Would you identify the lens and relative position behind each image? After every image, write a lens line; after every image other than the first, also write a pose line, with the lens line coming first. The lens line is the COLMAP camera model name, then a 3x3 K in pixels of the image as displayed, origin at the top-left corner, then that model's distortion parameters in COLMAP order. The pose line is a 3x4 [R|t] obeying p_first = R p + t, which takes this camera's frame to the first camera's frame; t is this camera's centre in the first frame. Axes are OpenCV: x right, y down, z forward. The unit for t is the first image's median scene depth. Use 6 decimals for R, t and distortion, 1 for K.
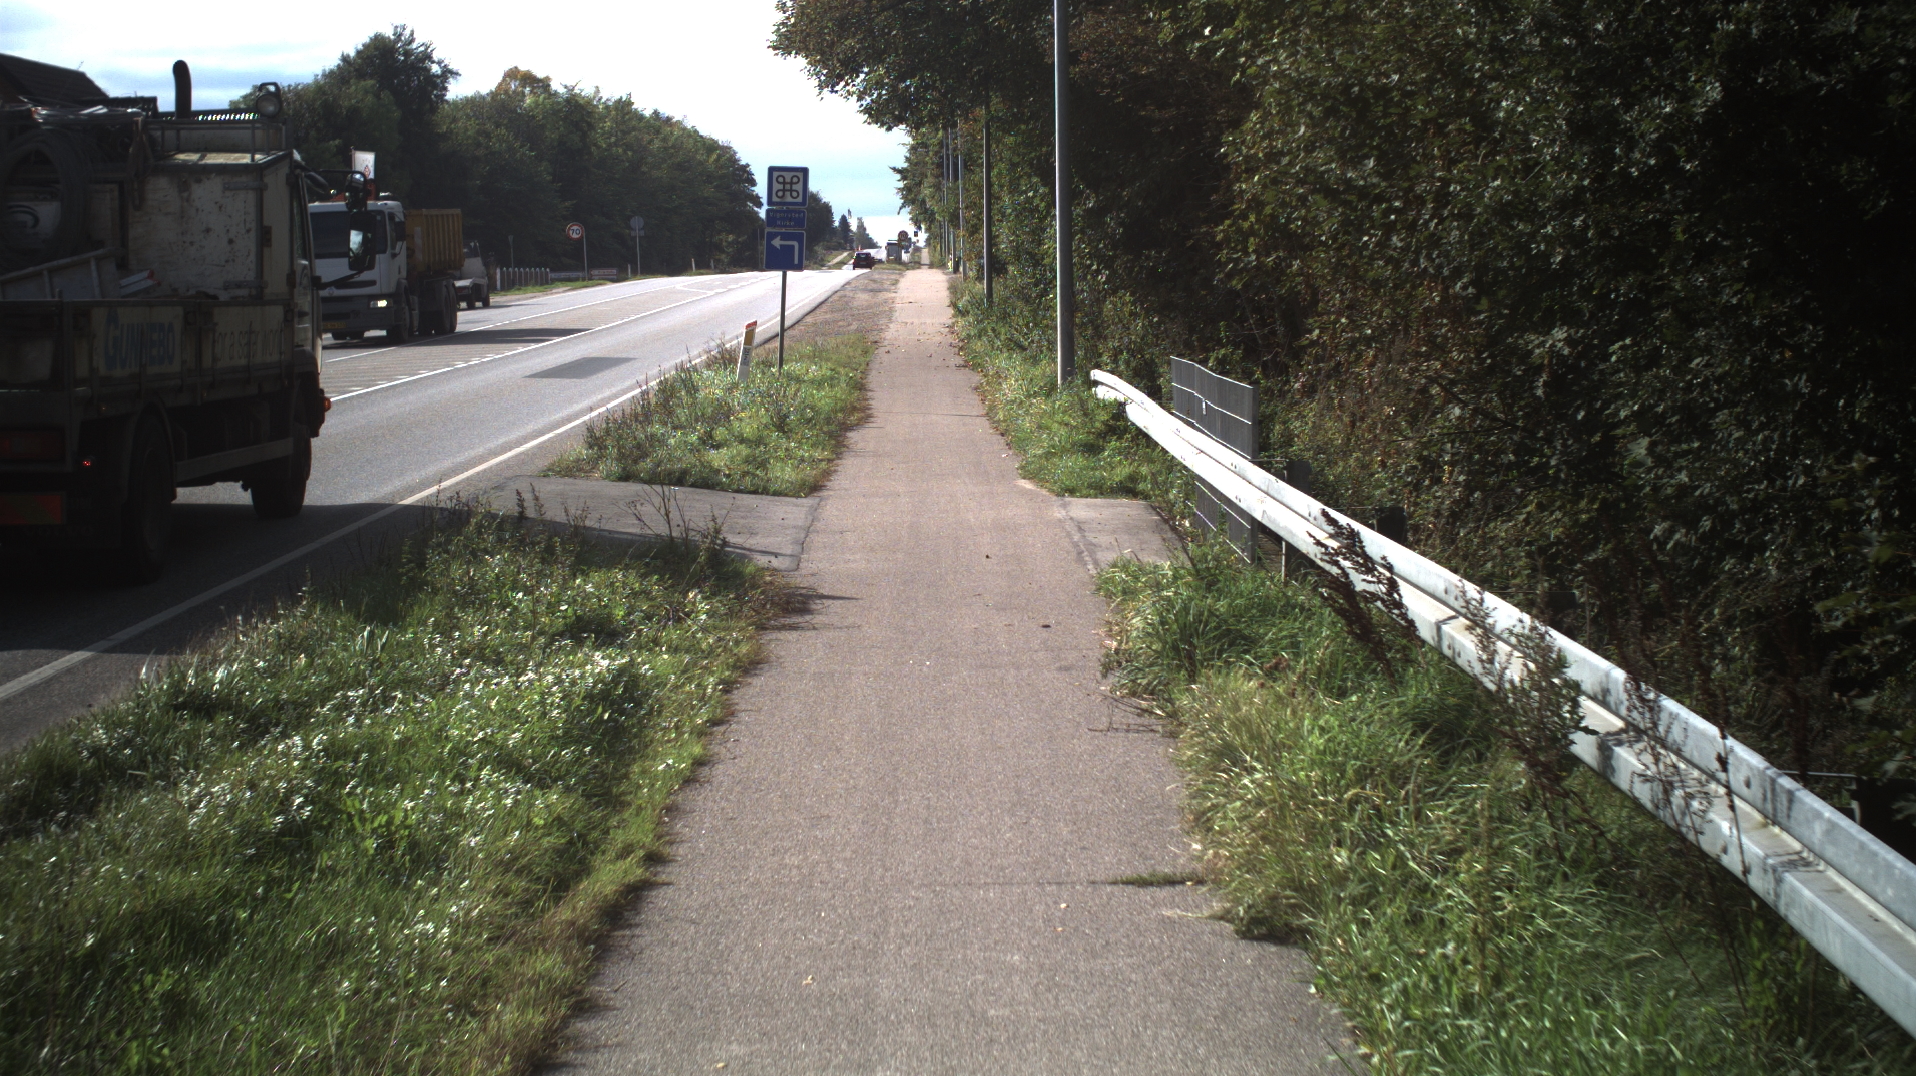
lens RADIAL K [[3774.7, 0, 958.0], [0, 3774.7, 538.0], [0, 0, 1]] dist [-0.231365, -0.001889]
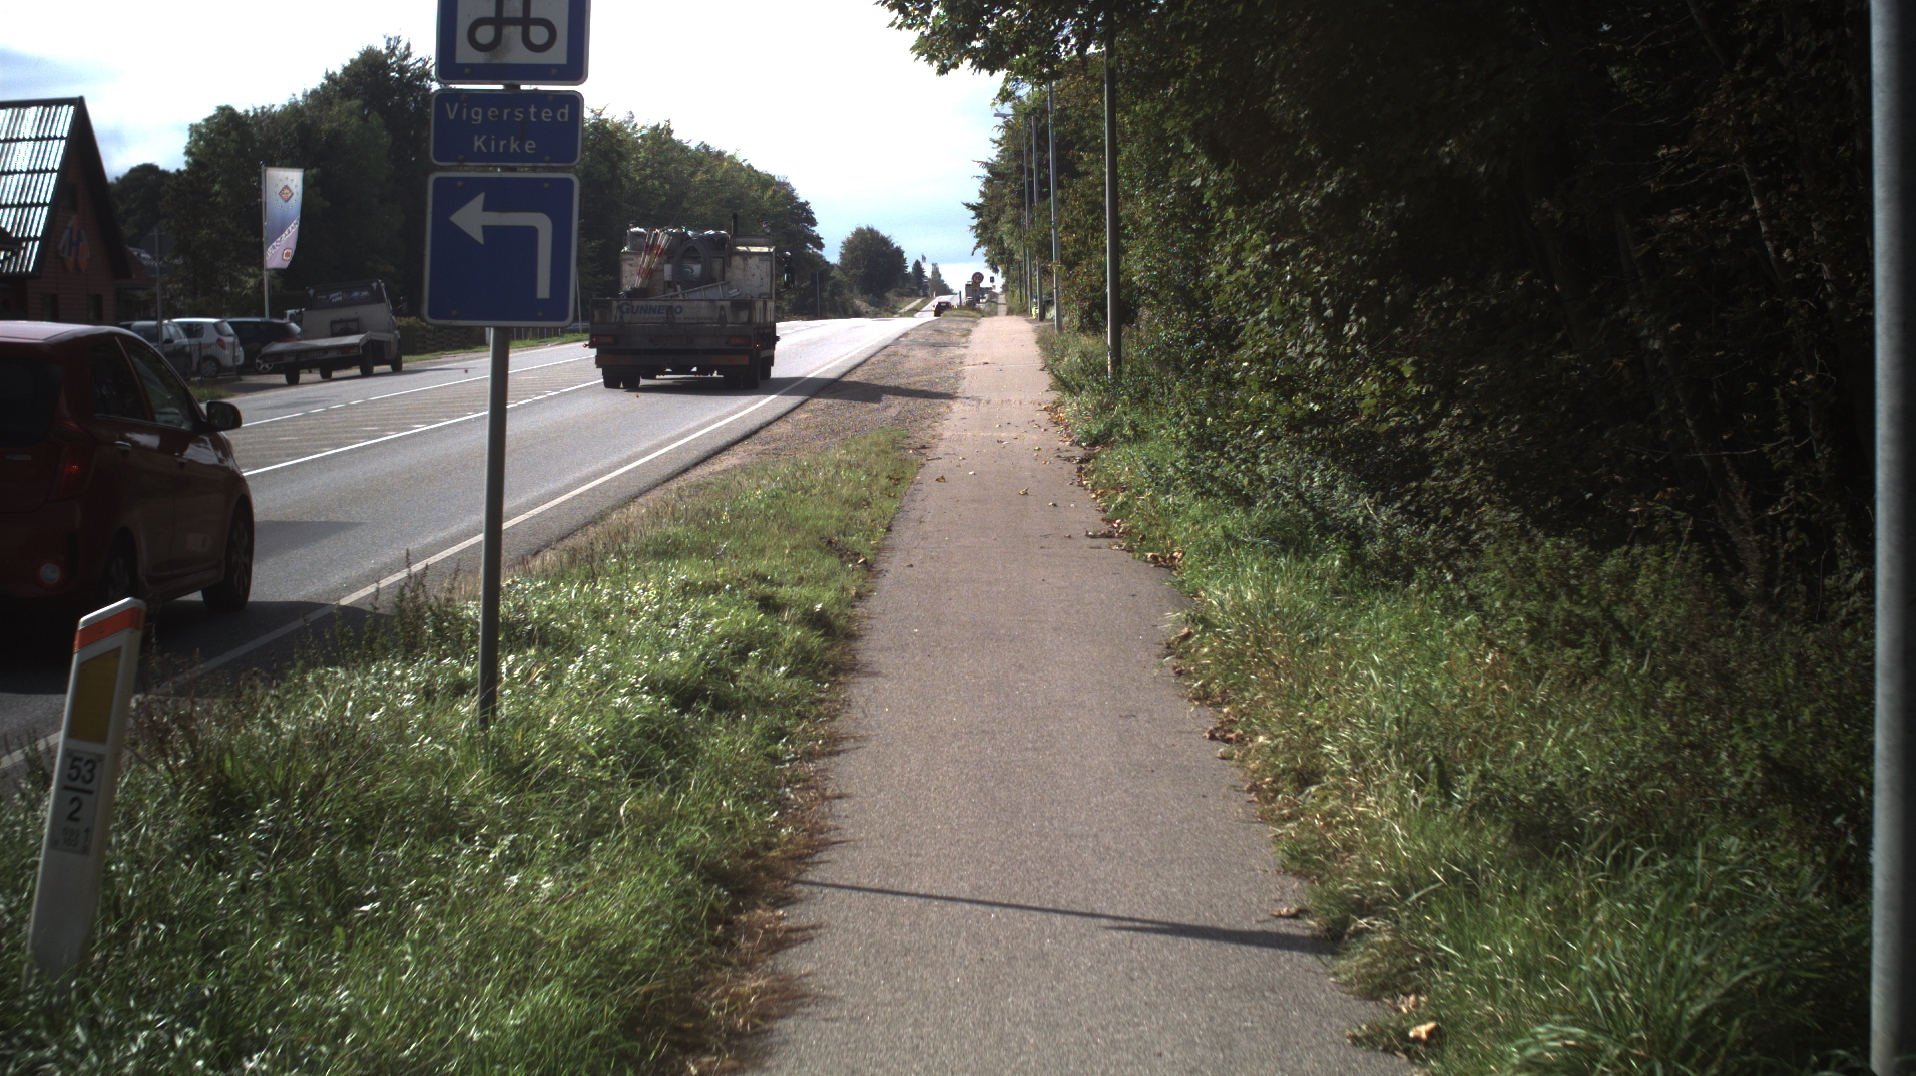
lens RADIAL K [[3774.7, 0, 958.0], [0, 3774.7, 538.0], [0, 0, 1]] dist [-0.231365, -0.001889]
pose [[0.999771, -0.005775, -0.020603, -0.003476], [0.005519, 0.999907, -0.012495, -0.021029], [0.020673, 0.012379, 0.999710, 0.295479]]
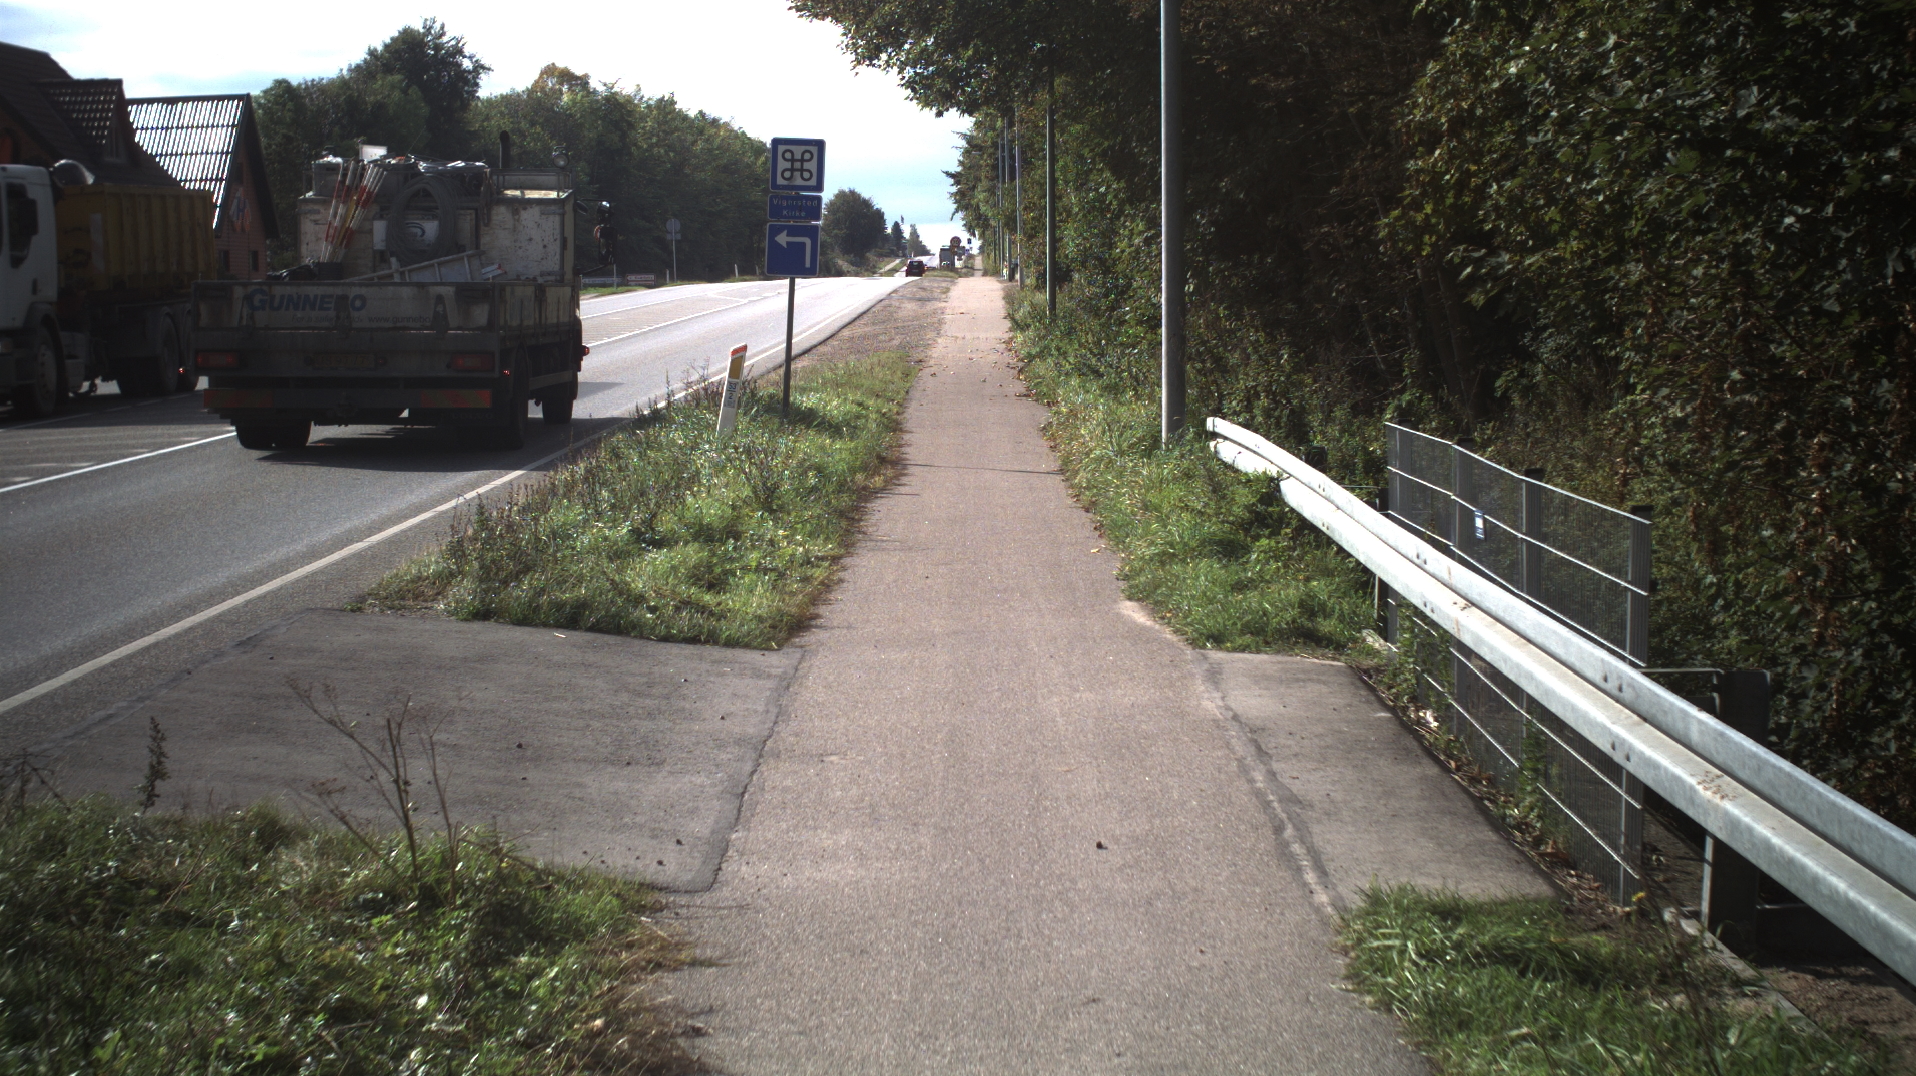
lens RADIAL K [[3774.7, 0, 958.0], [0, 3774.7, 538.0], [0, 0, 1]] dist [-0.231365, -0.001889]
pose [[0.999884, 0.006638, -0.013684, -0.000884], [-0.006667, 0.999976, -0.002054, -0.006914], [0.013670, 0.002145, 0.999904, 0.098839]]
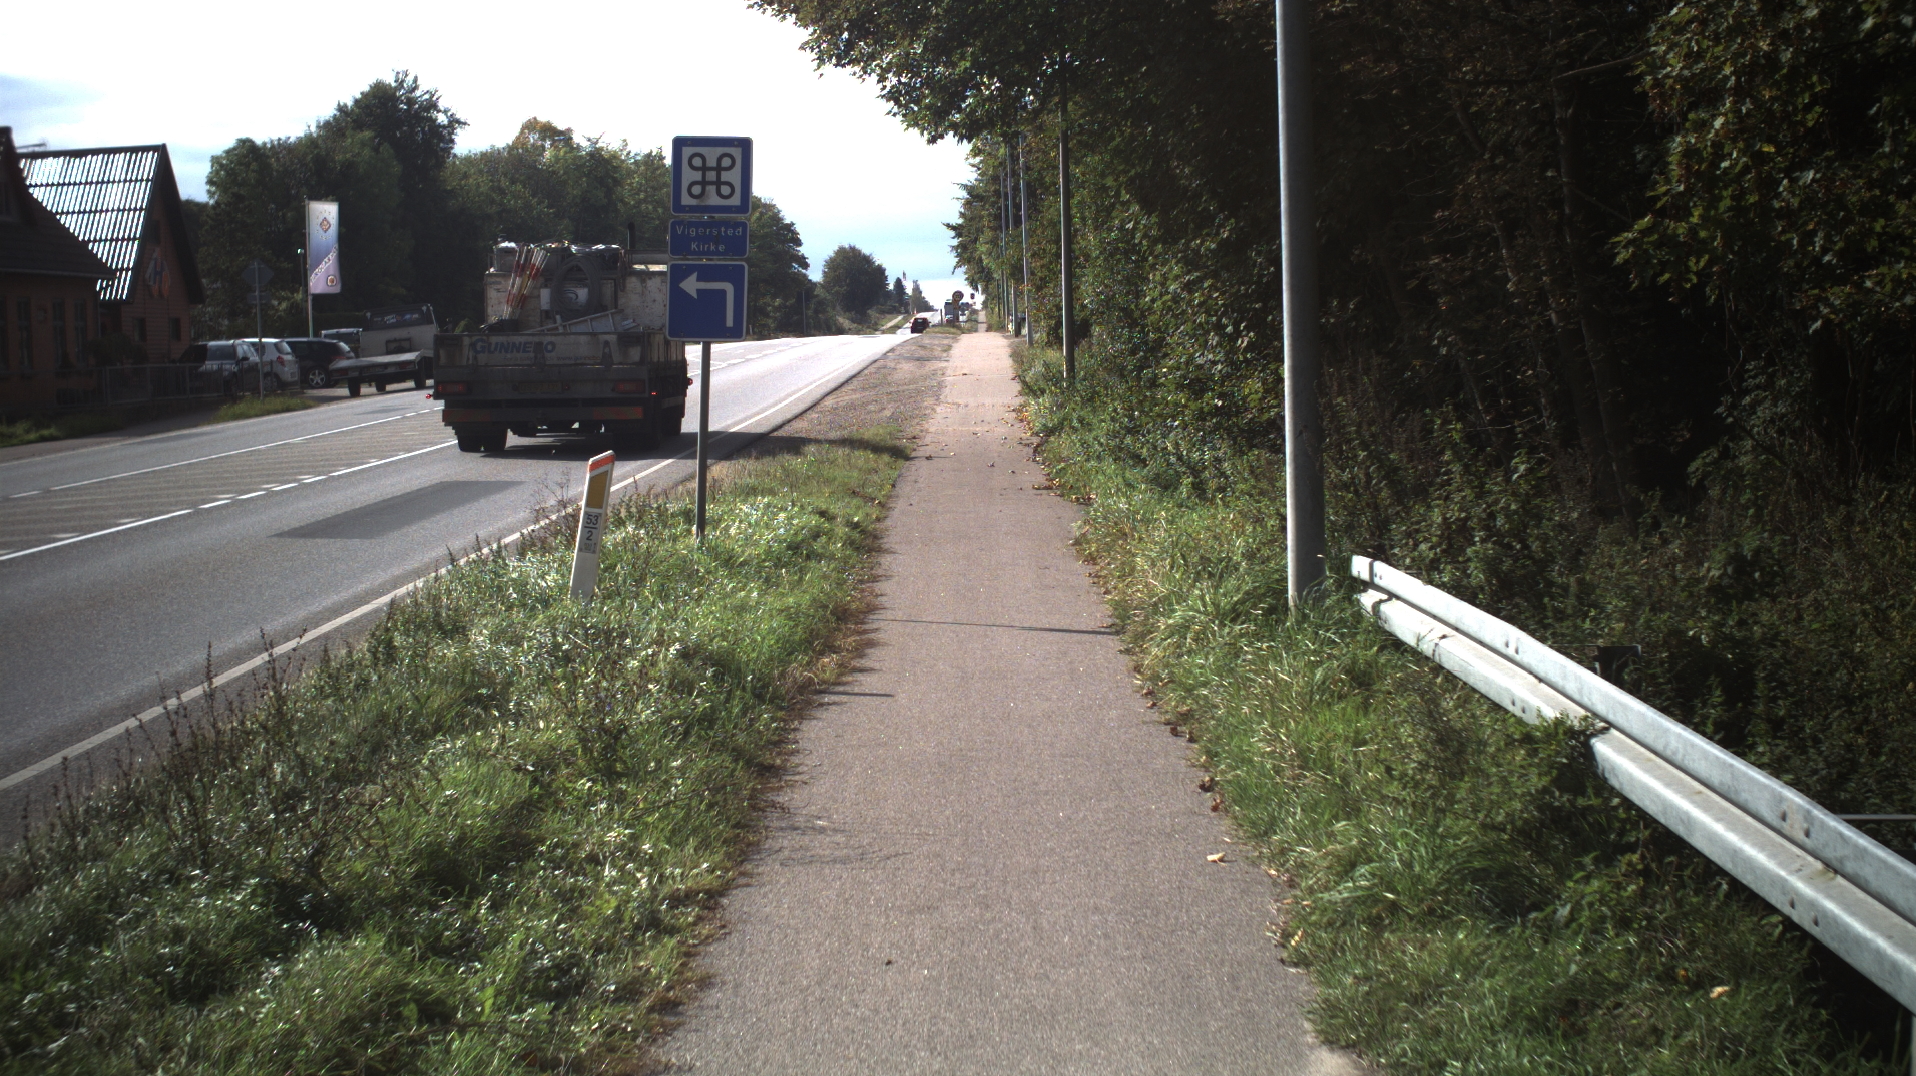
lens RADIAL K [[3774.7, 0, 958.0], [0, 3774.7, 538.0], [0, 0, 1]] dist [-0.231365, -0.001889]
pose [[0.999804, -0.011904, -0.015821, -0.001749], [0.011638, 0.999791, -0.016784, -0.014161], [0.016017, 0.016597, 0.999734, 0.197328]]
